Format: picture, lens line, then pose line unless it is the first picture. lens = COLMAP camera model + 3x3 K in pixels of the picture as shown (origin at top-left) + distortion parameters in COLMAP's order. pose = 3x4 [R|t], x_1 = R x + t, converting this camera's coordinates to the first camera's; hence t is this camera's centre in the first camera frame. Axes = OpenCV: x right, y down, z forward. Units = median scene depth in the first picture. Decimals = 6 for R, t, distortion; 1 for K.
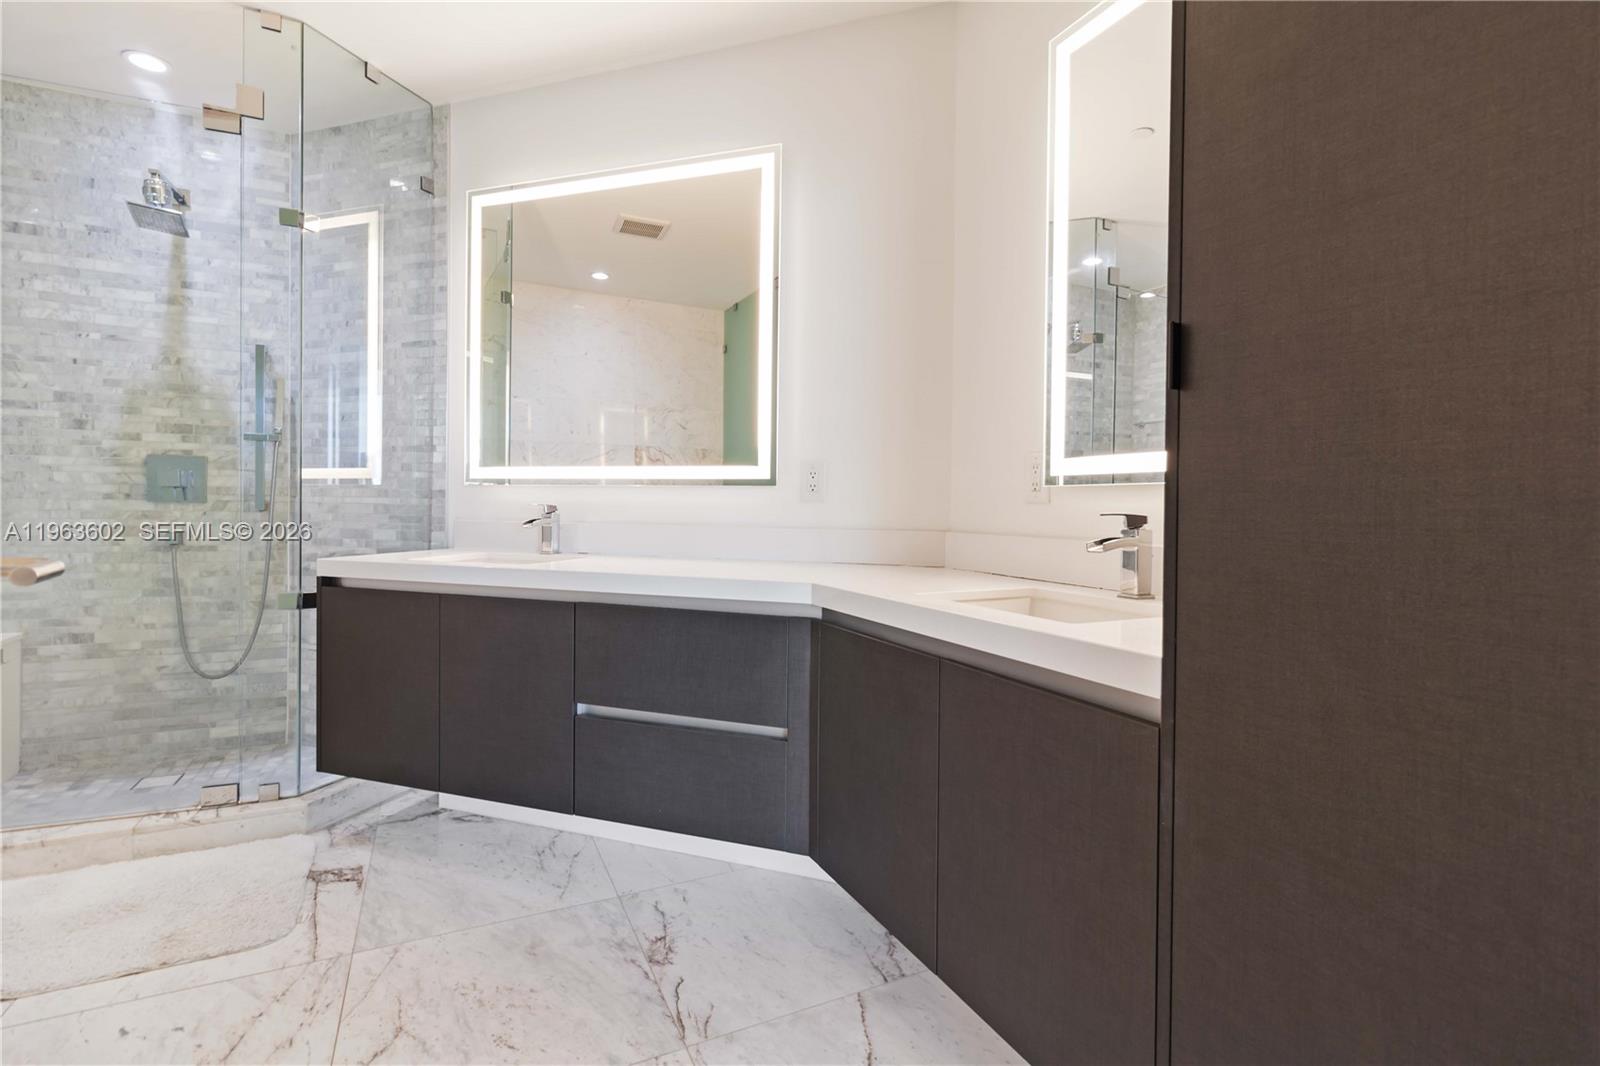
lens RADIAL K [[746.9, 0, 803.4], [0, 746.9, 507.9], [0, 0, 1]] dist [0.000095, -0.000498]
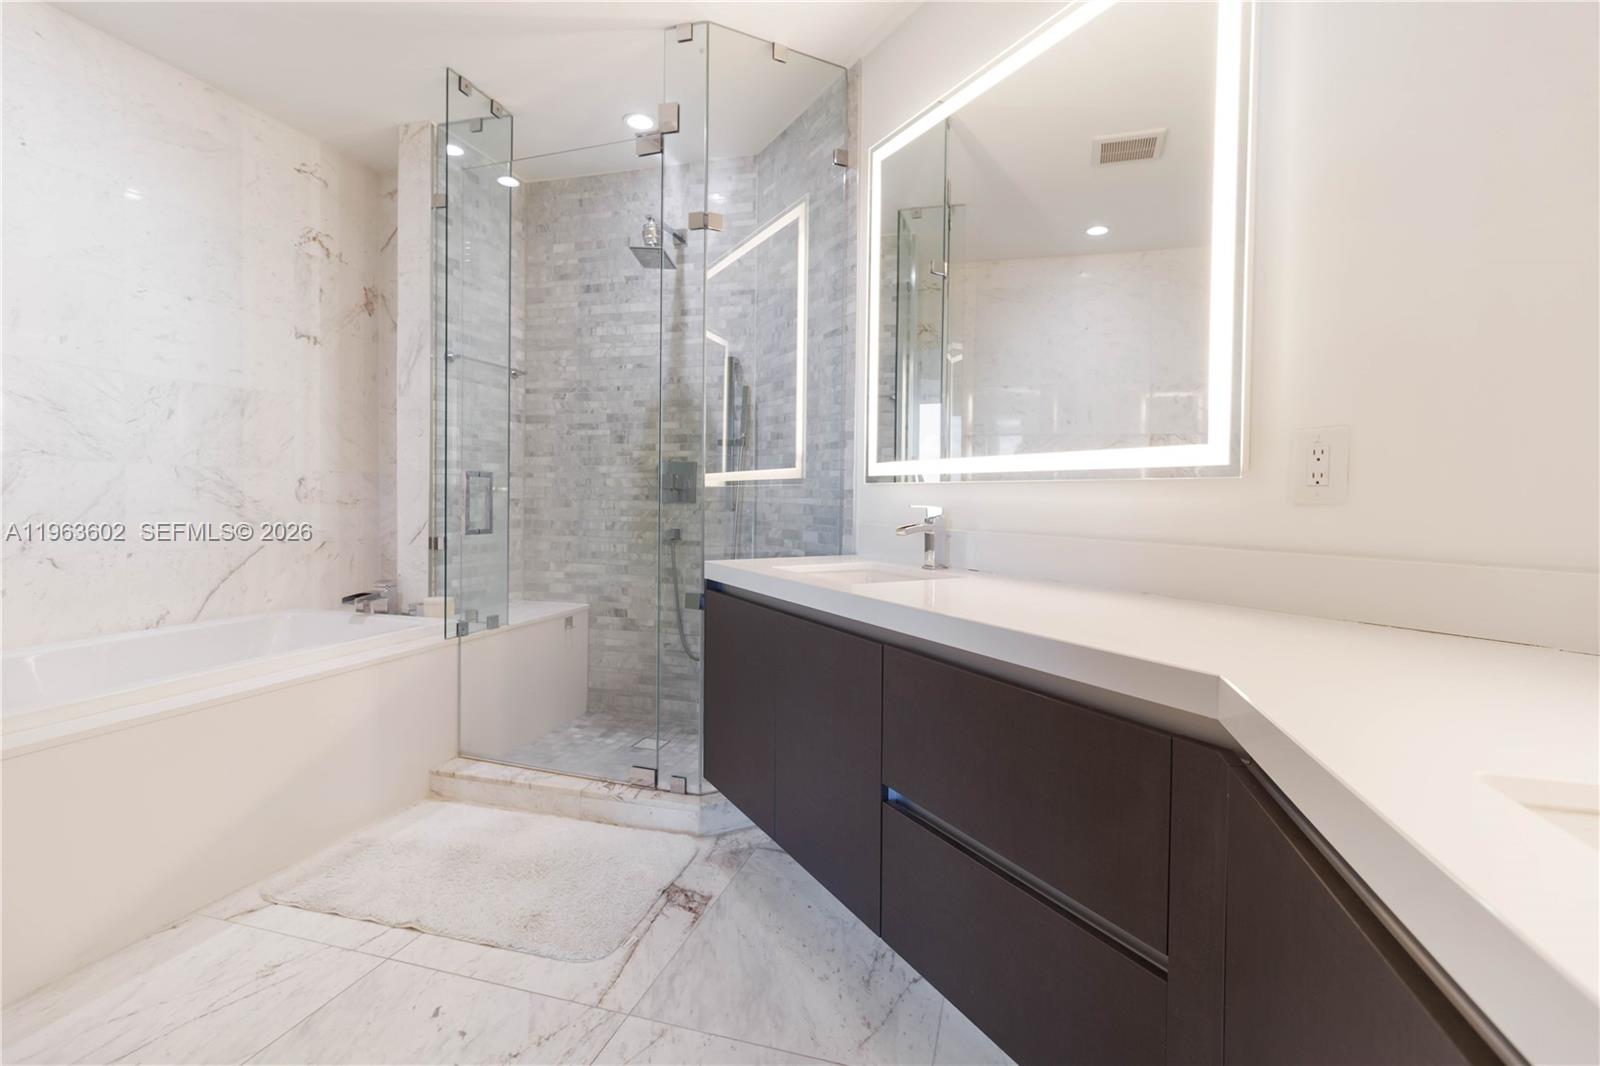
lens RADIAL K [[746.9, 0, 803.4], [0, 746.9, 507.9], [0, 0, 1]] dist [0.000095, -0.000498]
pose [[0.739595, 0.006017, -0.673025, 0.083789], [-0.005583, 0.999980, 0.002805, -0.003826], [0.673029, 0.001683, 0.739614, 0.289833]]
